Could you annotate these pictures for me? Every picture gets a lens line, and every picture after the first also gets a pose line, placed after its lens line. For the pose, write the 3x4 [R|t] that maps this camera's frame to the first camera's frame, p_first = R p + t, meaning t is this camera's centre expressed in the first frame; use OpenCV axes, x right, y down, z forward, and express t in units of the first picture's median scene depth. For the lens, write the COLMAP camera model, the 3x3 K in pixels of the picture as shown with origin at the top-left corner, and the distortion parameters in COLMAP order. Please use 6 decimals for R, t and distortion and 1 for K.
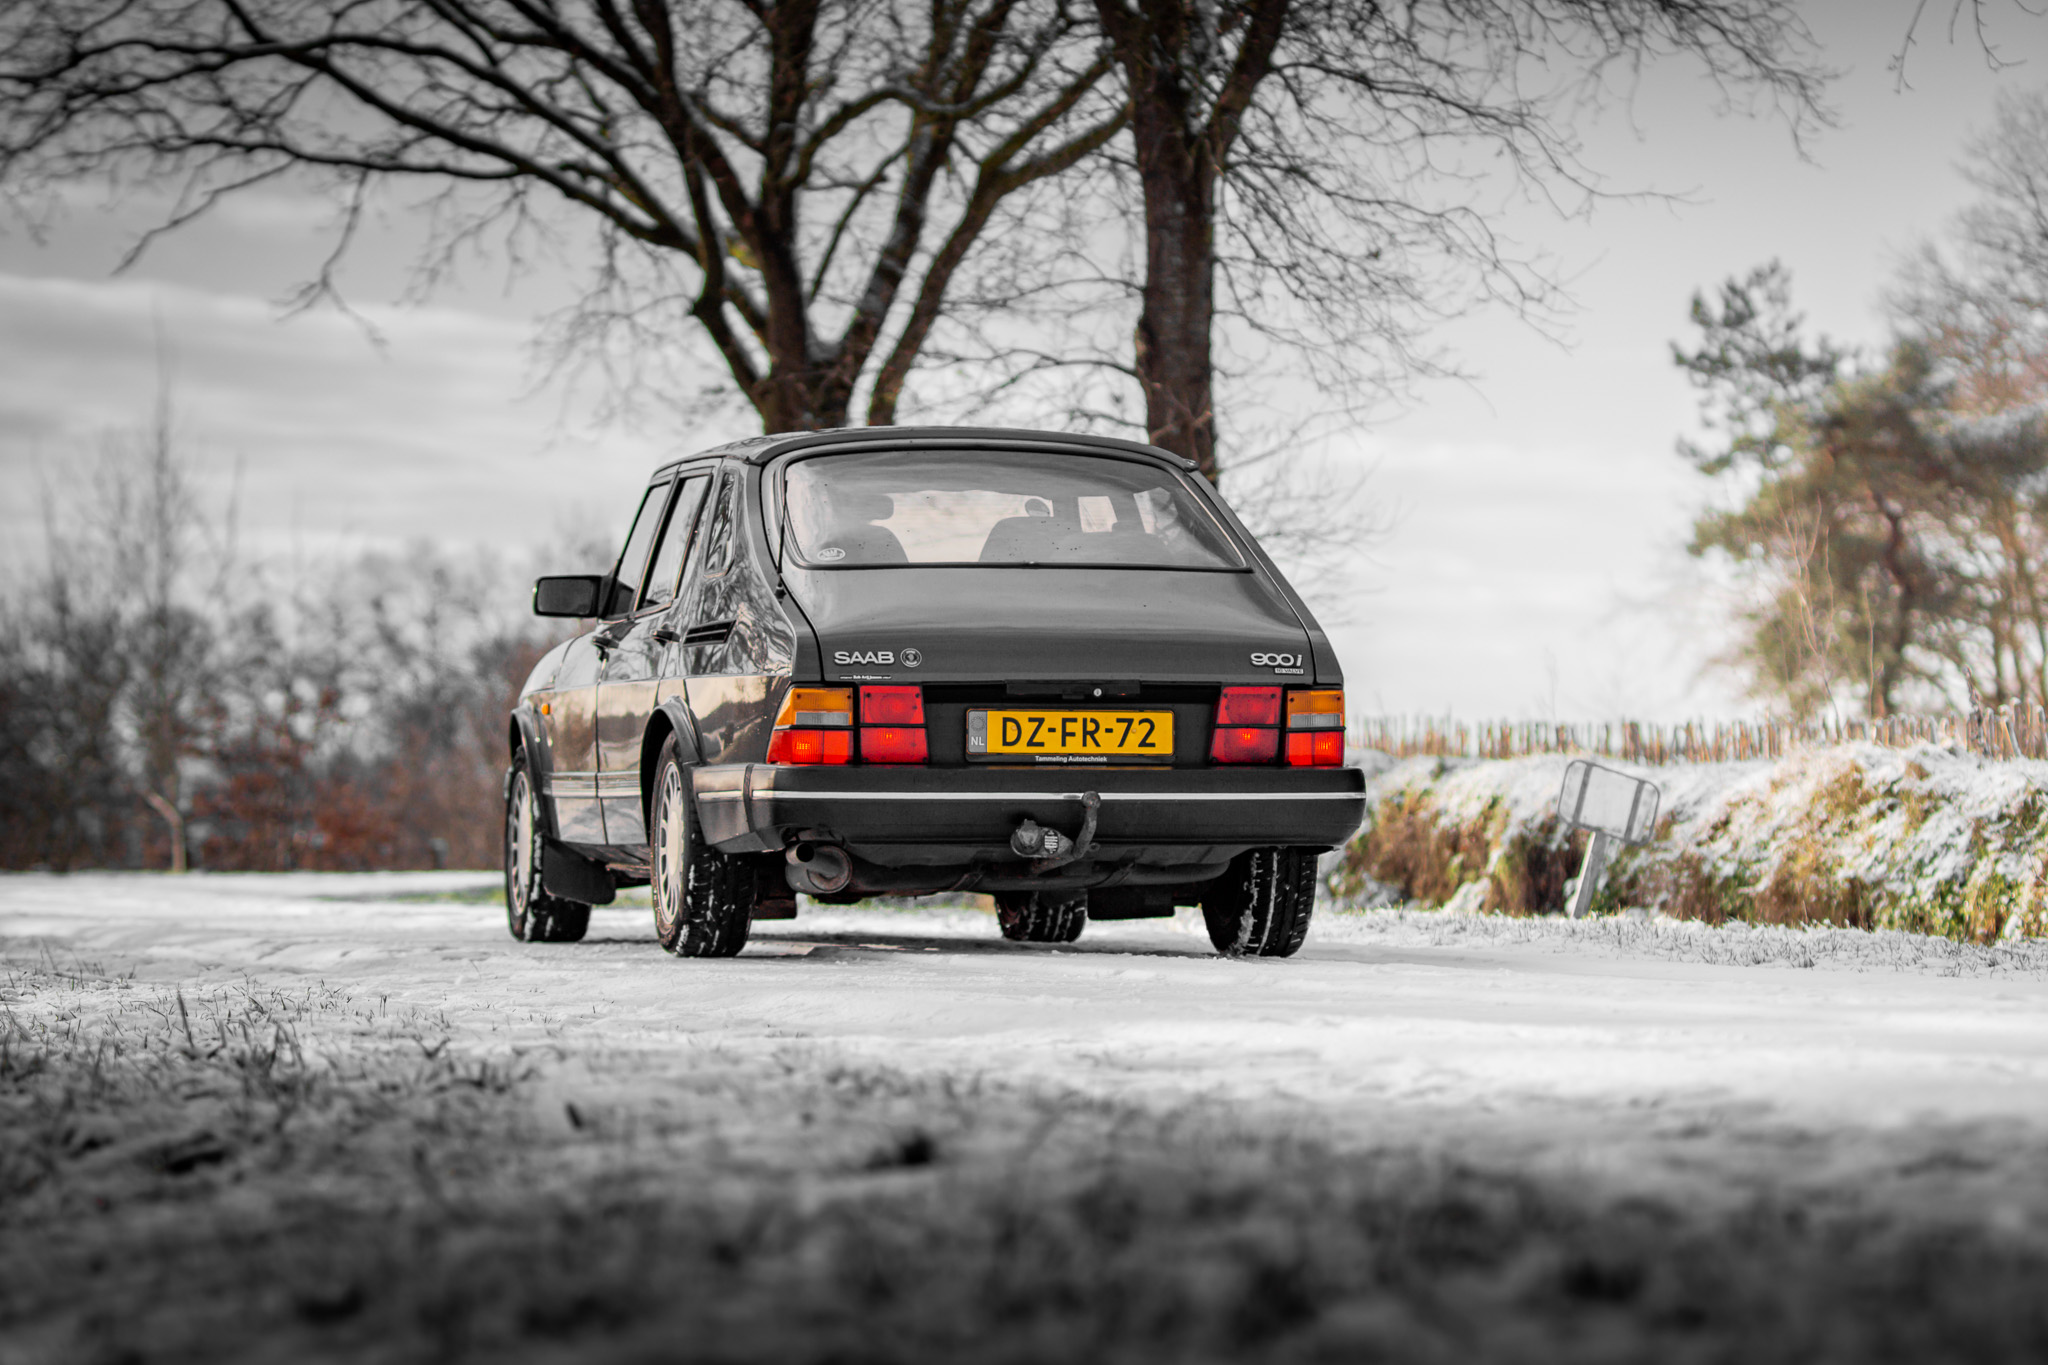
lens RADIAL K [[7622.4, 0, 1023.3], [0, 7622.4, 682.0], [0, 0, 1]] dist [0.065545, 0.000000]
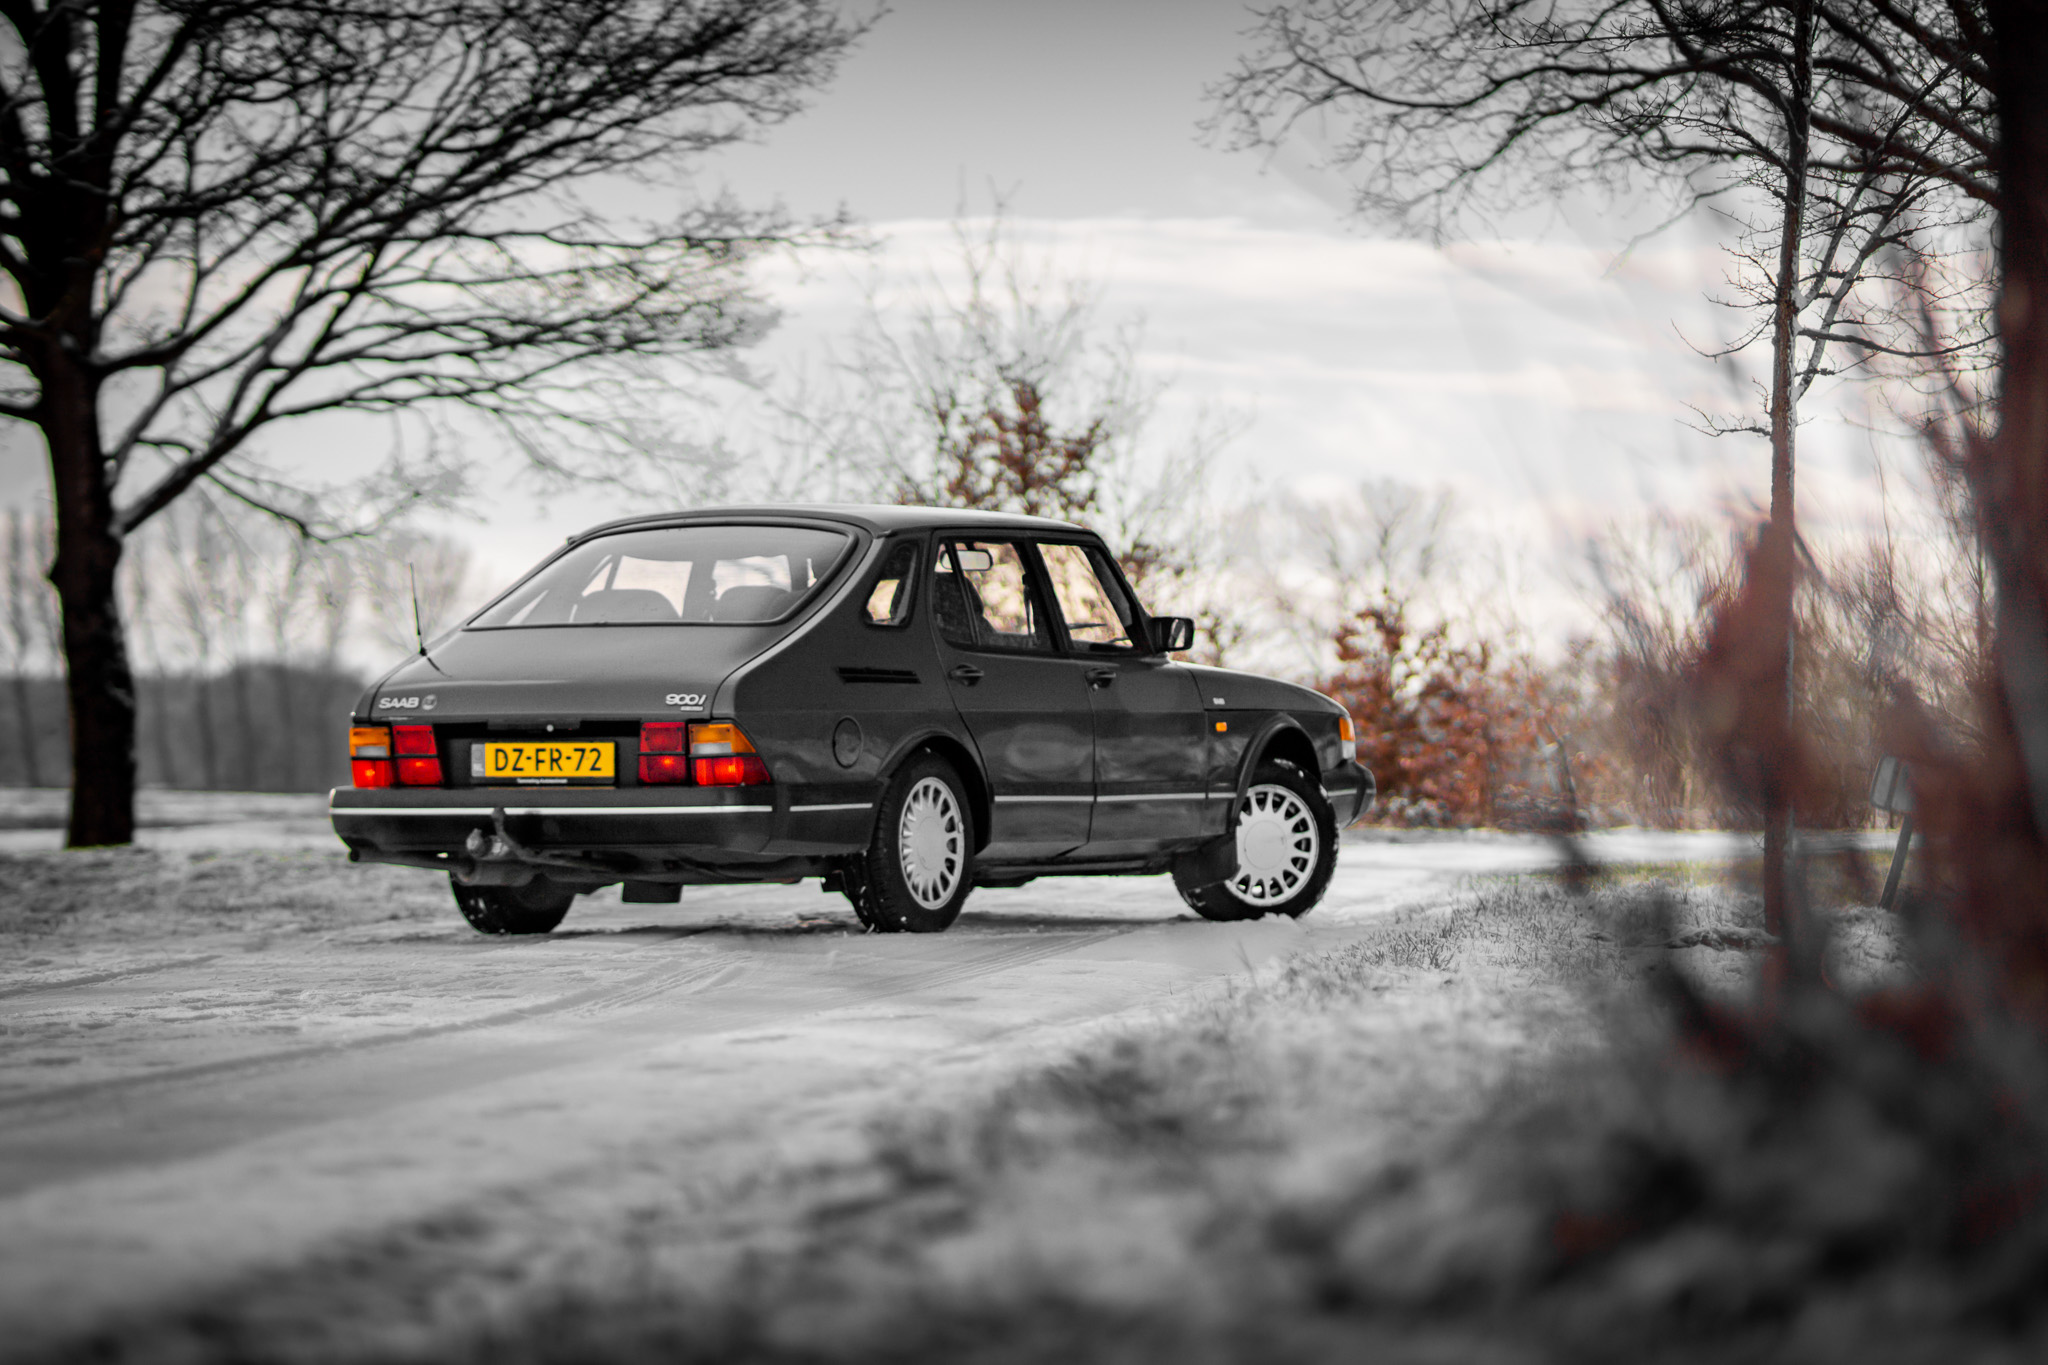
lens RADIAL K [[7622.4, 0, 970.7], [0, 7622.4, 855.8], [0, 0, 1]] dist [0.065545, 0.000000]
pose [[0.938488, -0.003309, -0.345296, 0.498972], [0.014373, 0.999462, 0.029487, -0.013389], [0.345013, -0.032636, 0.938030, -0.143389]]
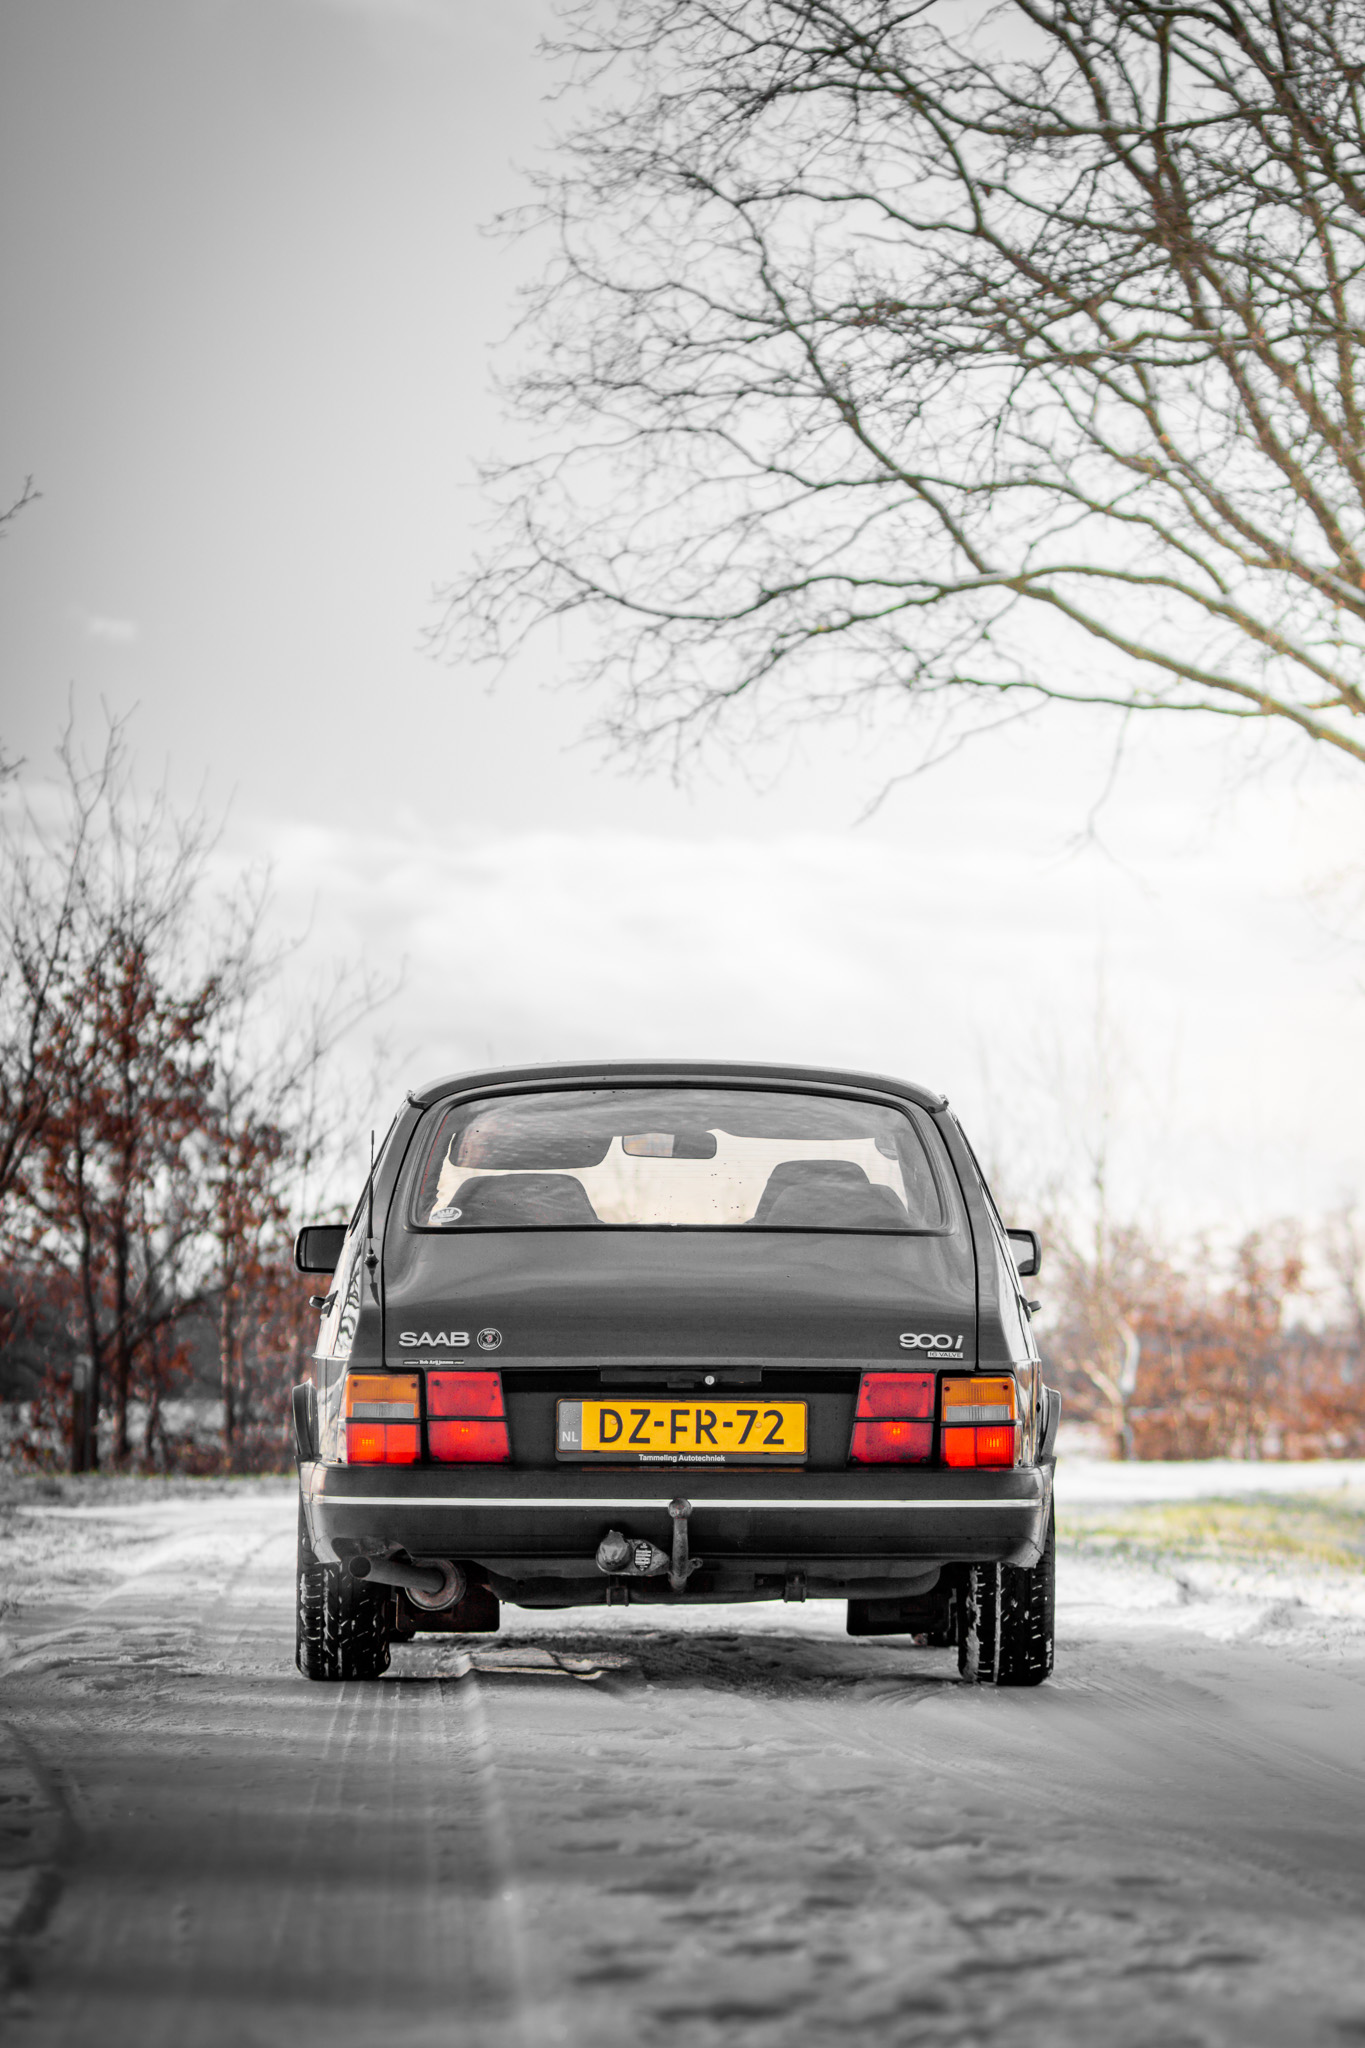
lens RADIAL K [[8074.8, 0, 625.1], [0, 8074.8, 1027.9], [0, 0, 1]] dist [0.305150, 0.000000]
pose [[0.975432, -0.005171, -0.220240, 0.198785], [-0.000014, 0.999723, -0.023534, -0.016659], [0.220301, 0.022959, 0.975162, 0.115250]]
